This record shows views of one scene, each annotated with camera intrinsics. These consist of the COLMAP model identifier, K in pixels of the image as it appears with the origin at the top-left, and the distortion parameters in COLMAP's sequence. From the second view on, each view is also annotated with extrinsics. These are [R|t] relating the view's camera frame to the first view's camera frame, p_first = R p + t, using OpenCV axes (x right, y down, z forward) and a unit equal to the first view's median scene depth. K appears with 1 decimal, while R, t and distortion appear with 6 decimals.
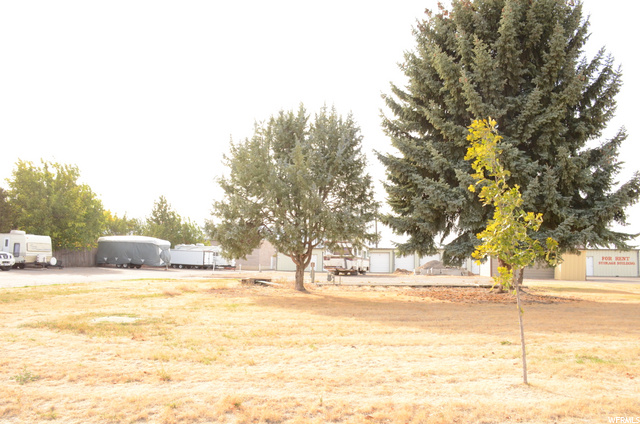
lens RADIAL K [[508.4, 0, 321.2], [0, 508.4, 233.7], [0, 0, 1]] dist [-0.187237, 0.219126]
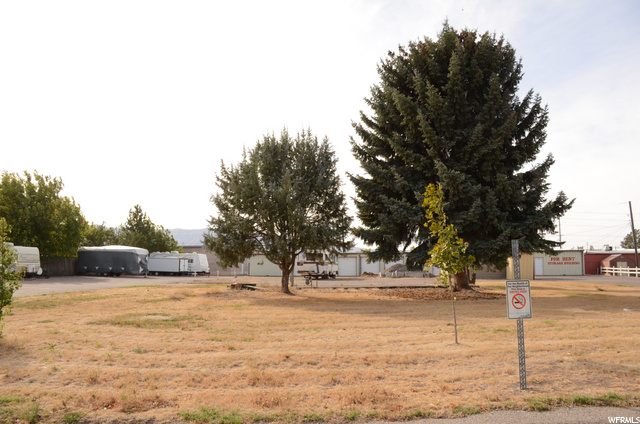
lens RADIAL K [[504.1, 0, 320.0], [0, 504.1, 212.0], [0, 0, 1]] dist [-0.067809, 0.006387]
pose [[0.997639, -0.010692, 0.067841, -0.040323], [0.014134, 0.998627, -0.050447, -0.015386], [-0.067208, 0.051287, 0.996420, -0.177349]]
